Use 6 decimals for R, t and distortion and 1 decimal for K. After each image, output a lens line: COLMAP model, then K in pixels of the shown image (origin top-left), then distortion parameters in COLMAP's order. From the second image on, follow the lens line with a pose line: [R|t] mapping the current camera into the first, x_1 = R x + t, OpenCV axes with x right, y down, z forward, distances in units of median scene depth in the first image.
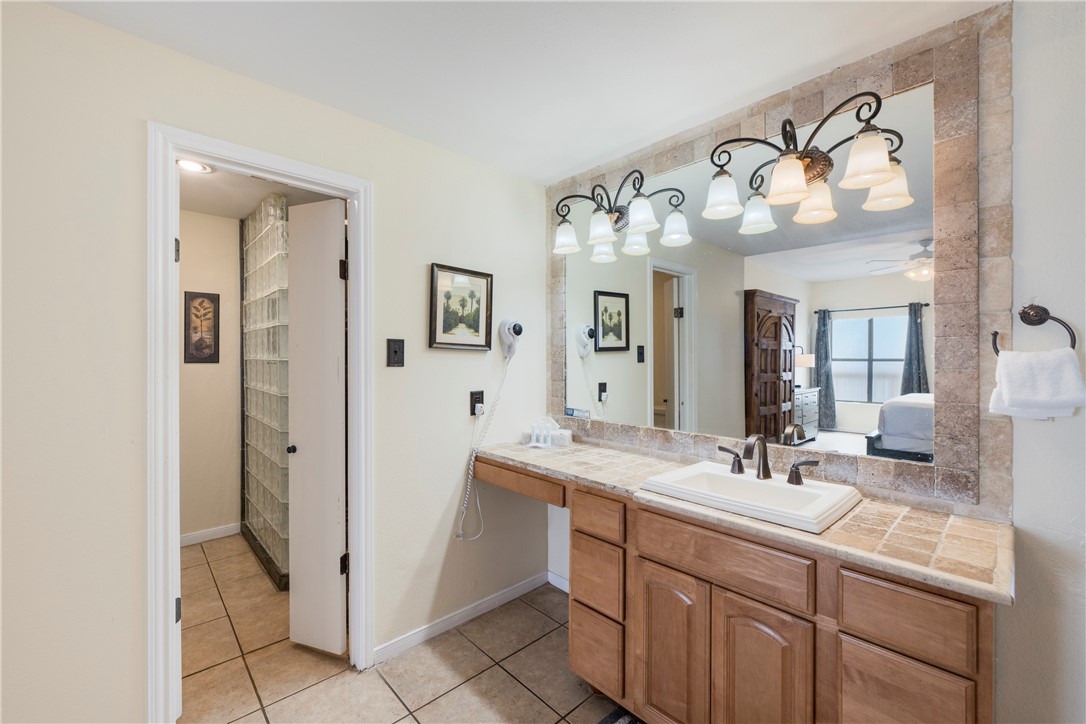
lens RADIAL K [[439.3, 0, 543.0], [0, 439.3, 362.0], [0, 0, 1]] dist [-0.001176, -0.000268]
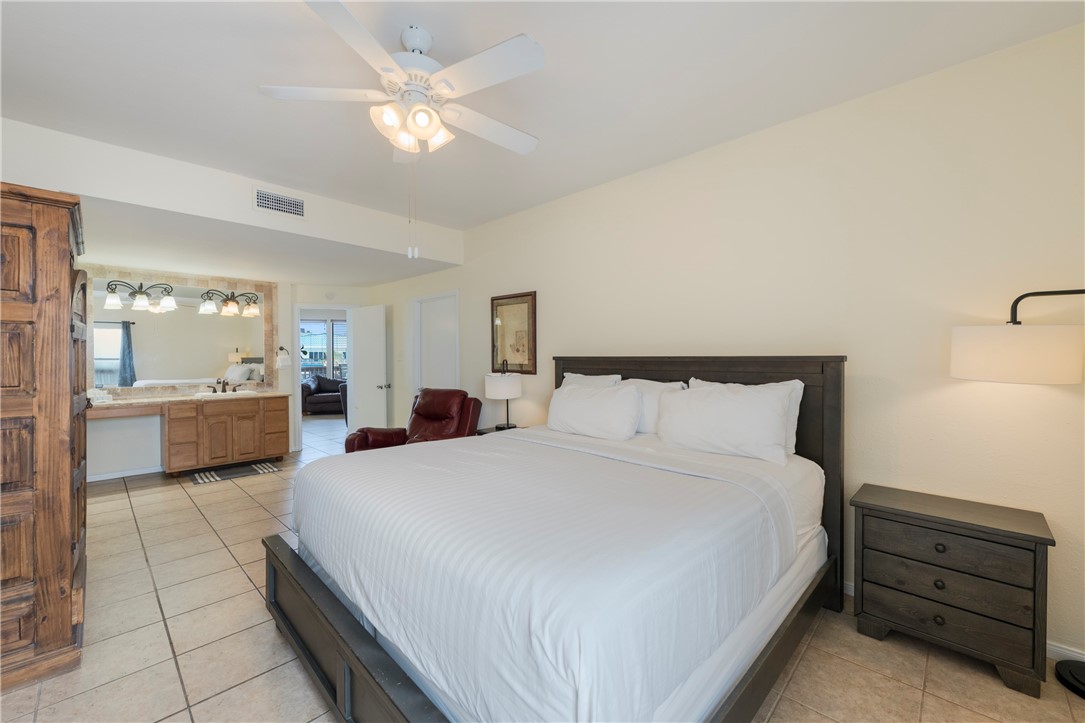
lens RADIAL K [[441.0, 0, 542.5], [0, 441.0, 361.5], [0, 0, 1]] dist [-0.001365, -0.000153]
pose [[-0.030089, -0.010360, 0.999494, -2.495056], [0.010114, 0.999892, 0.010668, 0.010620], [-0.999496, 0.010430, -0.029981, -1.137134]]
